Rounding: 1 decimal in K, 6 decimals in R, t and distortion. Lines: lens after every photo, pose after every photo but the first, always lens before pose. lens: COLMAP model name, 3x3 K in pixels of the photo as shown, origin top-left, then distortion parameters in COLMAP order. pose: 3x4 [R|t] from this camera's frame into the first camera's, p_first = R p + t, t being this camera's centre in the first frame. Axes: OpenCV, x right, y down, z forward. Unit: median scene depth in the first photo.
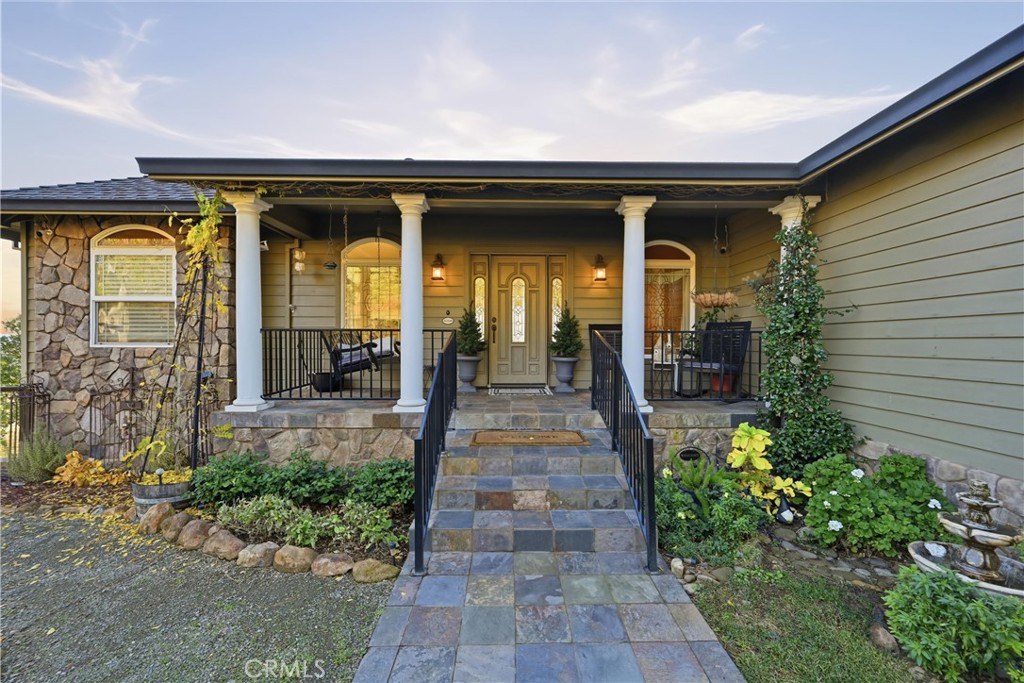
lens RADIAL K [[409.0, 0, 512.0], [0, 409.0, 341.5], [0, 0, 1]] dist [-0.000570, 0.000157]
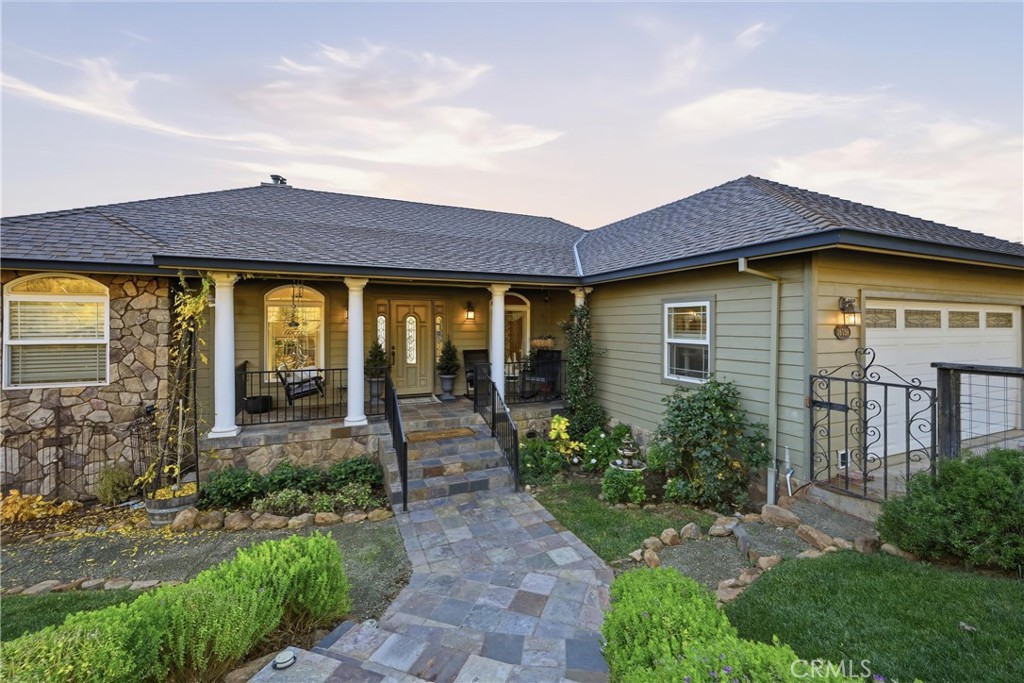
lens RADIAL K [[419.0, 0, 509.8], [0, 419.0, 322.3], [0, 0, 1]] dist [-0.000142, -0.000034]
pose [[0.925069, -0.001428, 0.379796, -0.357721], [0.004772, 0.999958, -0.007865, -0.208585], [-0.379768, 0.009089, 0.925037, -0.692261]]
